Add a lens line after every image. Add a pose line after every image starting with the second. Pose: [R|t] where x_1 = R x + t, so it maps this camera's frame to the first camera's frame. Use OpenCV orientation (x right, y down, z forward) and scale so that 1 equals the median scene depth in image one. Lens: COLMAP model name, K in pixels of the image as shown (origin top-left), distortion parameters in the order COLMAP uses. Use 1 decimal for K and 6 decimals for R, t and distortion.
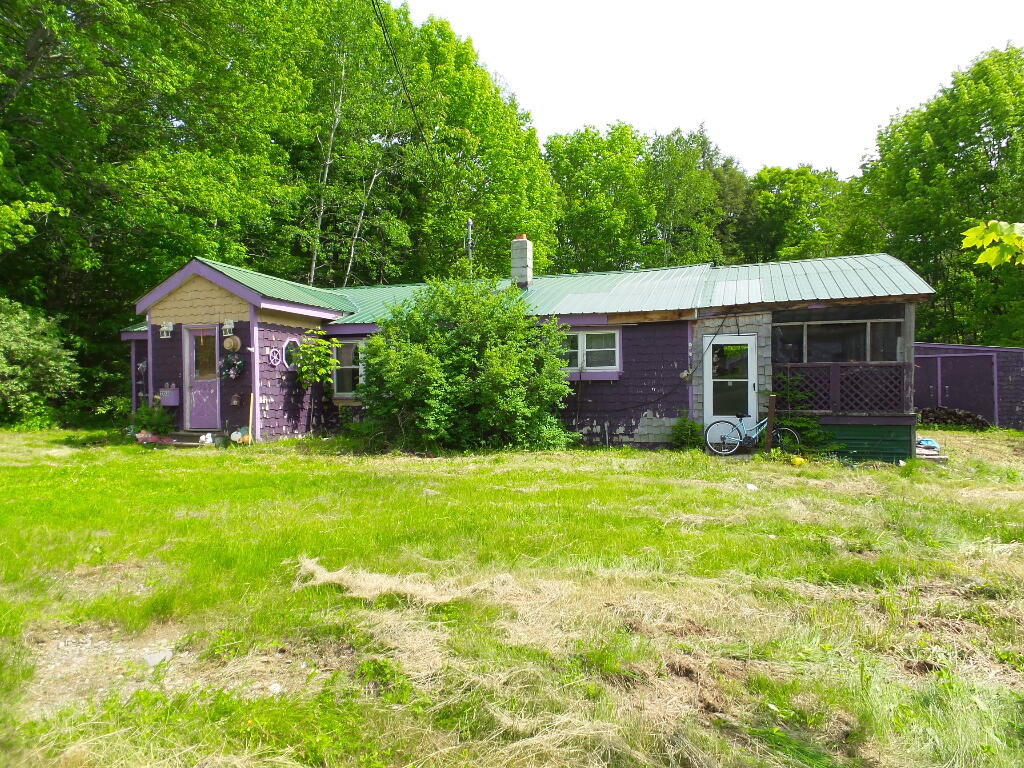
lens RADIAL K [[708.2, 0, 526.4], [0, 708.2, 403.0], [0, 0, 1]] dist [0.022764, -0.011226]
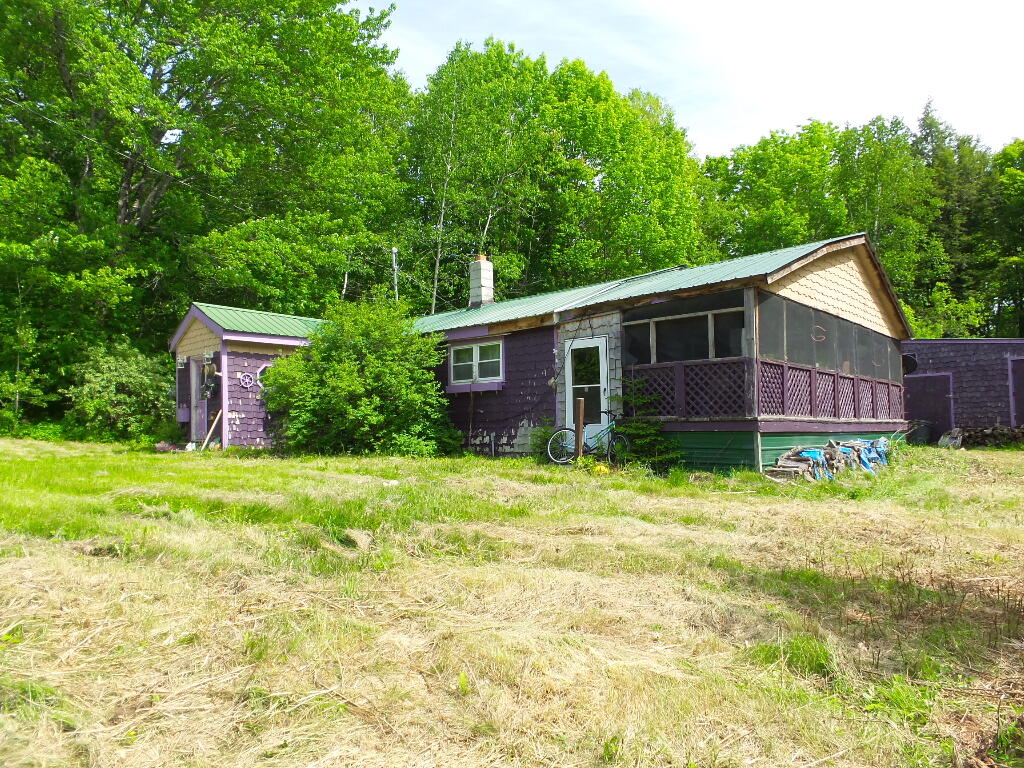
lens RADIAL K [[708.2, 0, 516.5], [0, 708.2, 390.4], [0, 0, 1]] dist [0.022764, -0.011226]
pose [[0.911669, -0.030293, -0.409808, 0.565248], [0.004393, 0.997941, -0.063994, 0.032218], [0.410903, 0.056541, 0.909924, 0.102794]]
